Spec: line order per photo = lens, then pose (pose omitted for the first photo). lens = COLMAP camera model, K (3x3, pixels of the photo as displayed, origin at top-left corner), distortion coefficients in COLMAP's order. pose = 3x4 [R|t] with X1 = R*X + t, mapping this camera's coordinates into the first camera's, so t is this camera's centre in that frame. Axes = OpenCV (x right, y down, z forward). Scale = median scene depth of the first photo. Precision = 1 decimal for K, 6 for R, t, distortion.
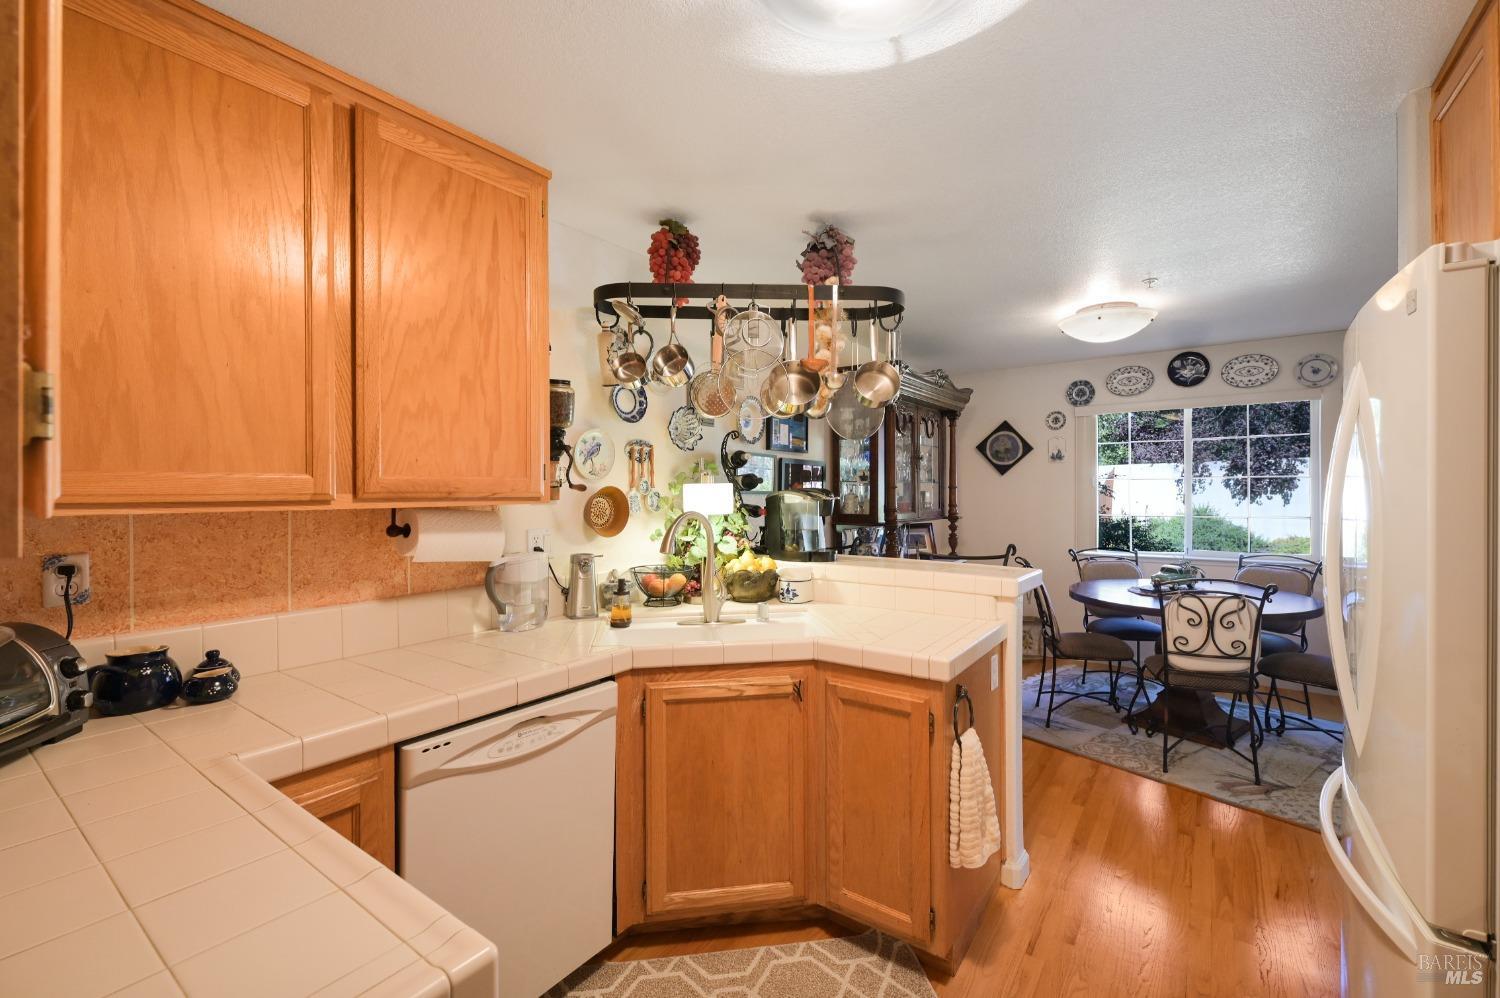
lens RADIAL K [[636.9, 0, 750.0], [0, 636.9, 499.0], [0, 0, 1]] dist [-0.000141, 0.000110]
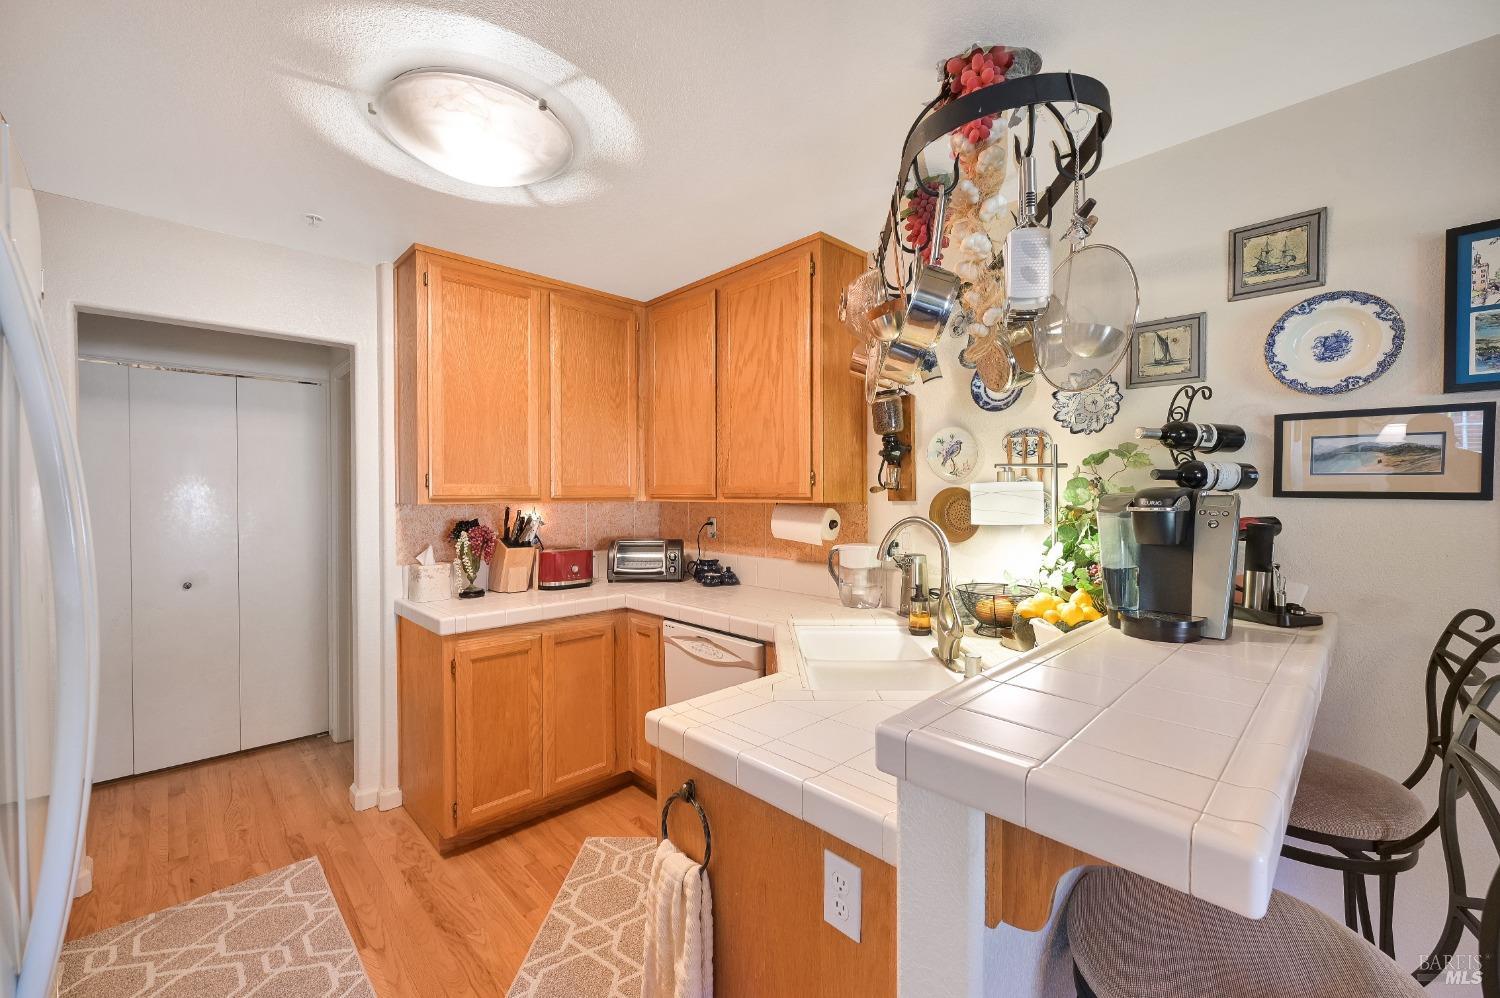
lens RADIAL K [[603.3, 0, 742.9], [0, 603.3, 501.6], [0, 0, 1]] dist [-0.000583, 0.000313]
pose [[-0.182924, 0.012116, -0.983052, 0.366173], [-0.012696, 0.999812, 0.014685, -0.004084], [0.983045, 0.015167, -0.182735, 0.448789]]
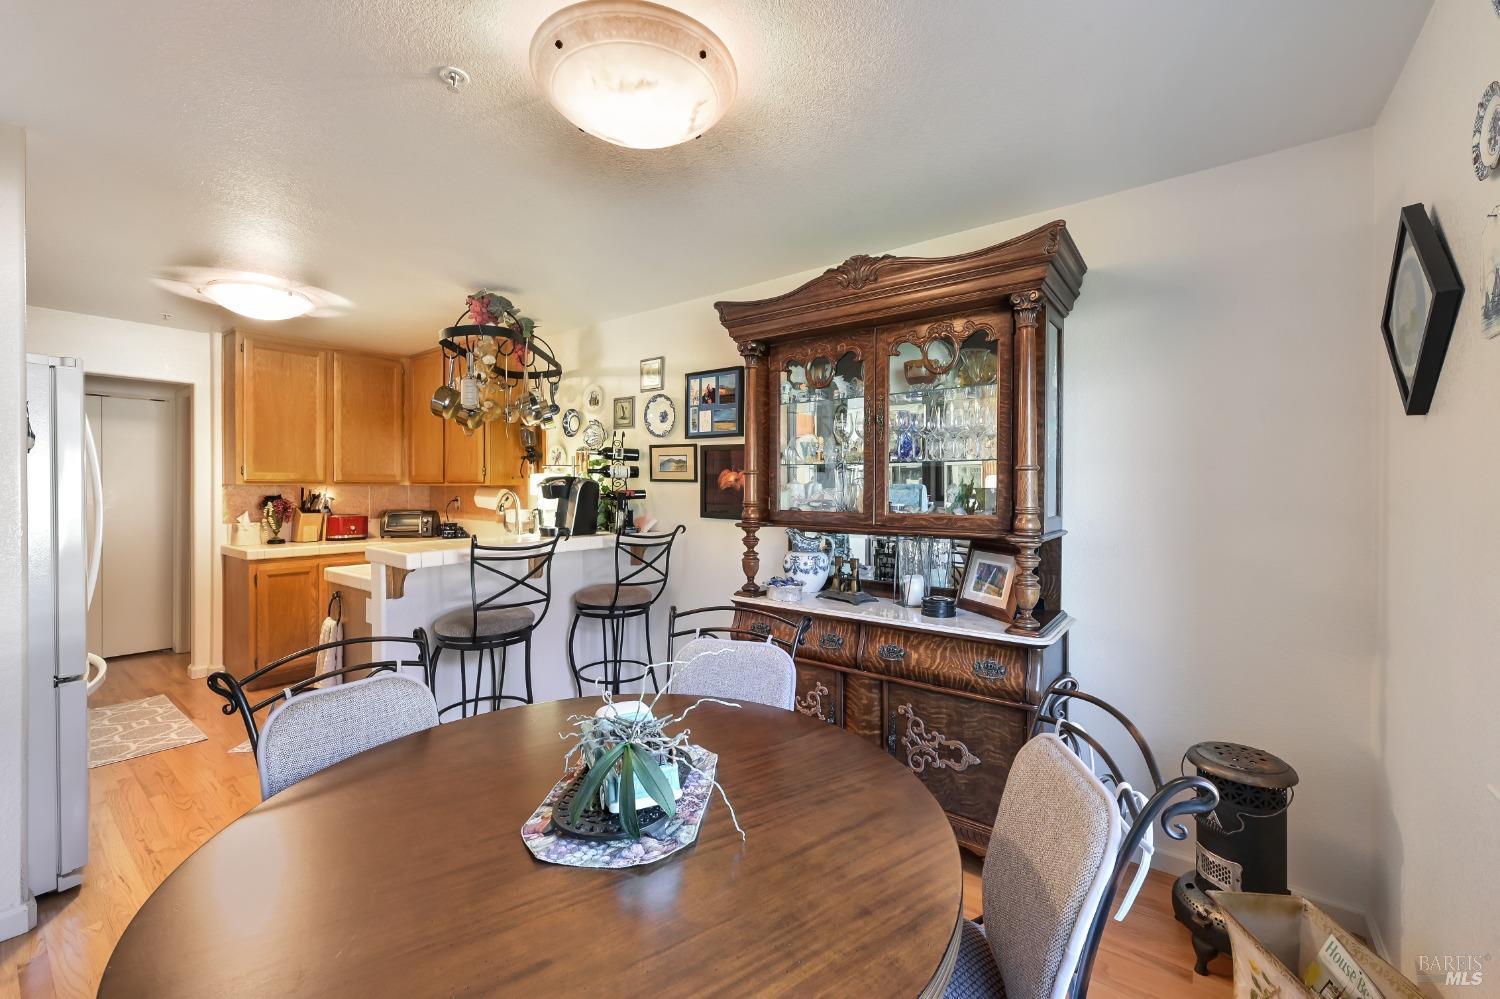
lens RADIAL K [[611.7, 0, 748.1], [0, 611.7, 493.6], [0, 0, 1]] dist [0.001392, 0.000140]
pose [[-0.032339, 0.007483, -0.999449, 0.739949], [-0.019960, 0.999768, 0.008131, 0.000808], [0.999278, 0.020212, -0.032182, 0.822007]]
